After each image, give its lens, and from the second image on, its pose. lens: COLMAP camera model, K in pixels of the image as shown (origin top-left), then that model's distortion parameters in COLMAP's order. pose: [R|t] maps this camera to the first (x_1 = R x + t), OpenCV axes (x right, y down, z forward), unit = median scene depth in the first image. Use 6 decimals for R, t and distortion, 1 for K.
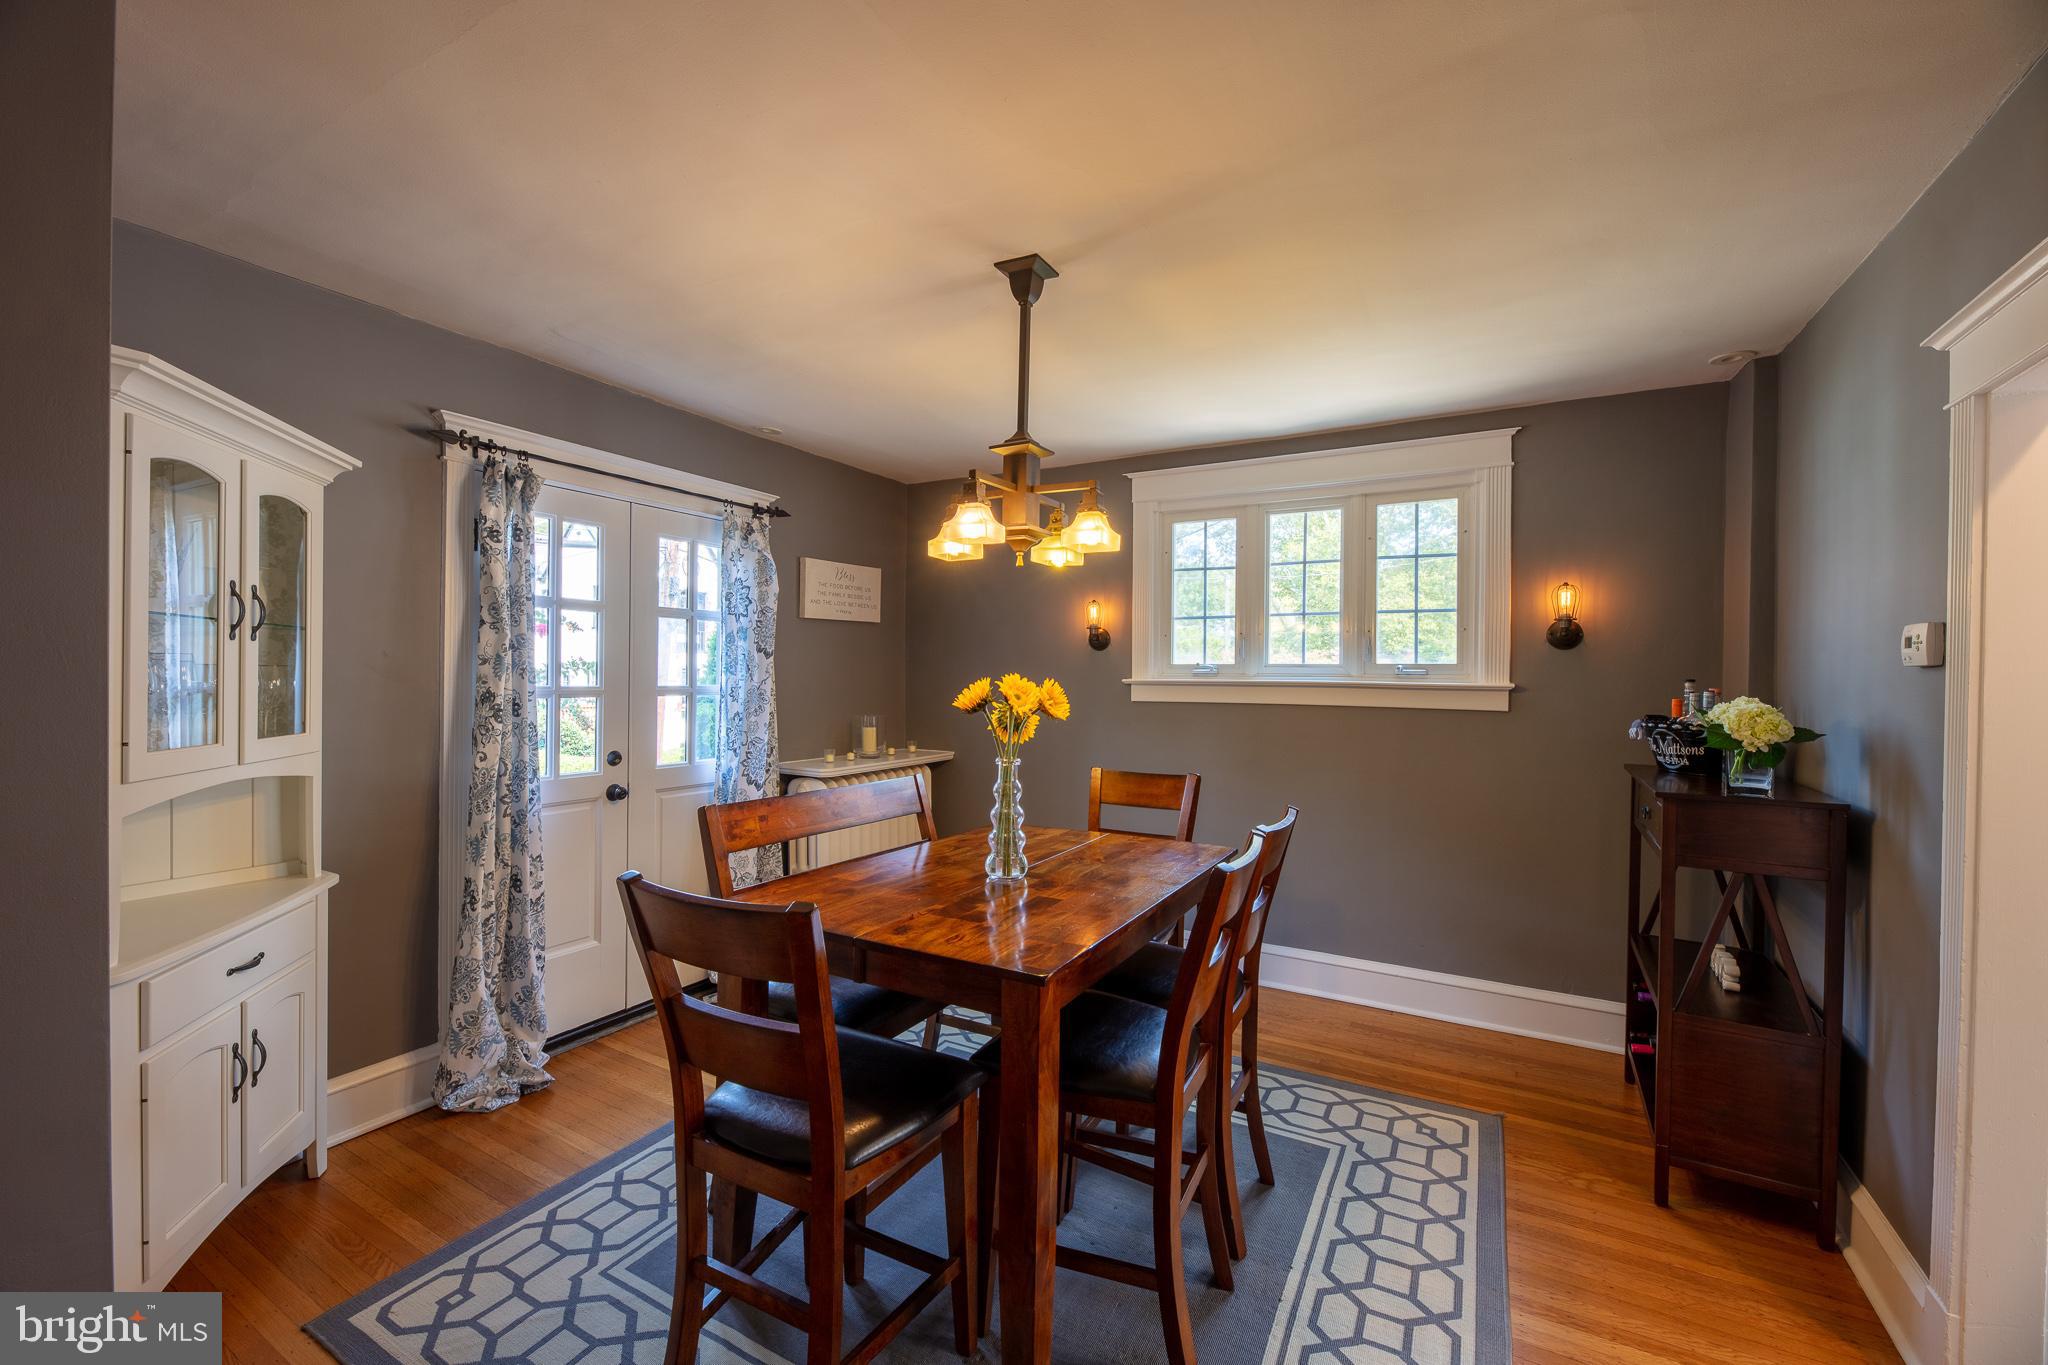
lens RADIAL K [[816.5, 0, 1021.7], [0, 816.5, 677.9], [0, 0, 1]] dist [-0.006138, -0.000207]
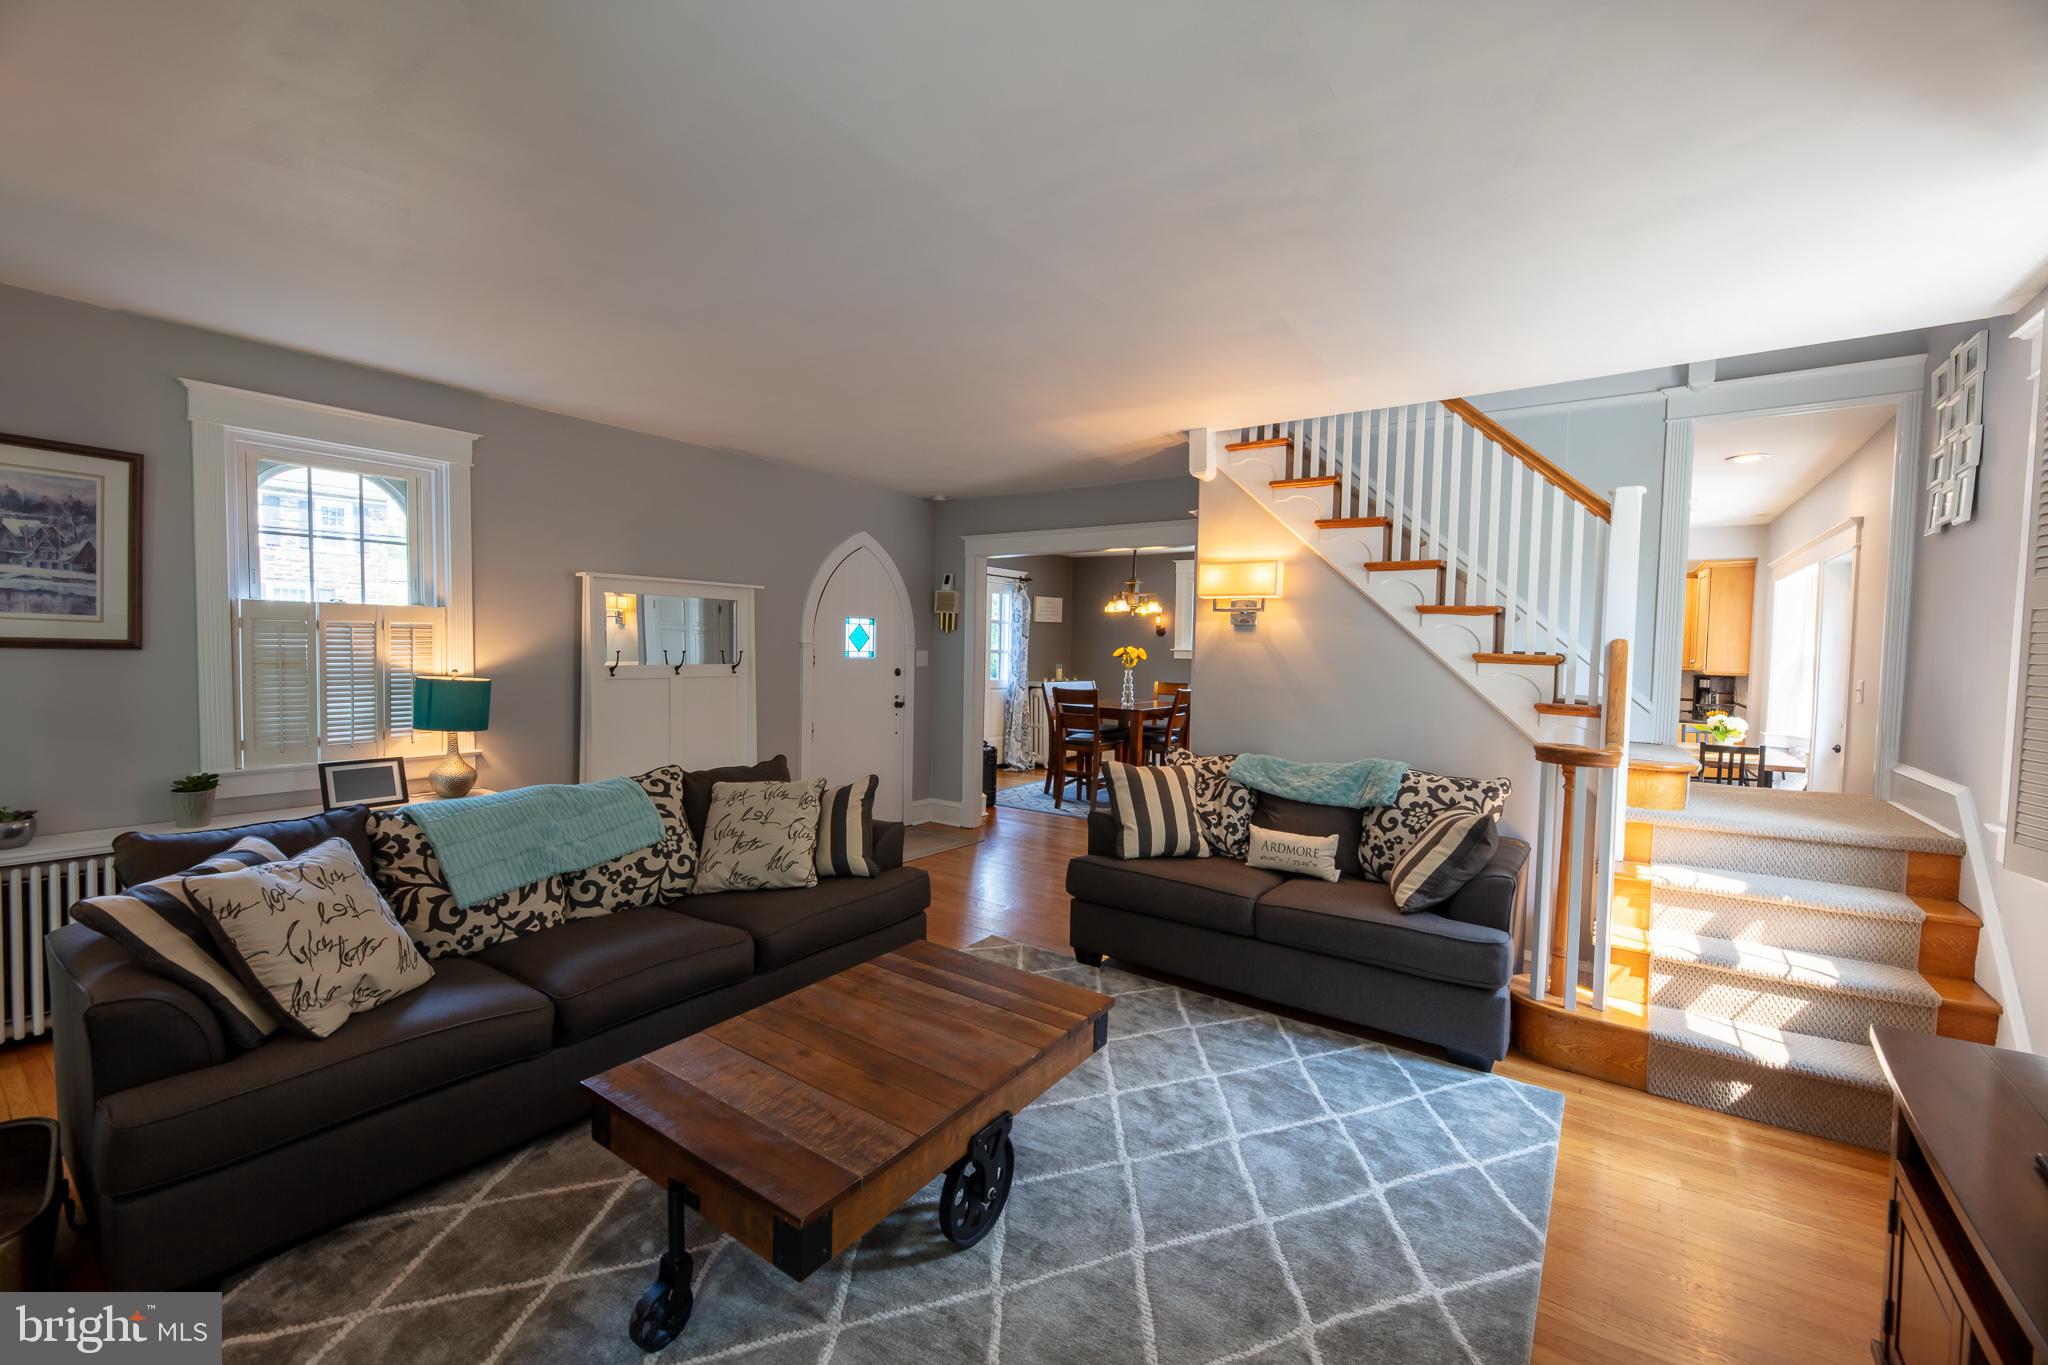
lens RADIAL K [[826.7, 0, 1014.9], [0, 826.7, 679.6], [0, 0, 1]] dist [-0.002440, 0.000049]
pose [[0.994165, 0.010704, -0.107339, -0.074414], [-0.006658, 0.999257, 0.037975, 0.003713], [0.107665, -0.037039, 0.993497, -1.584306]]
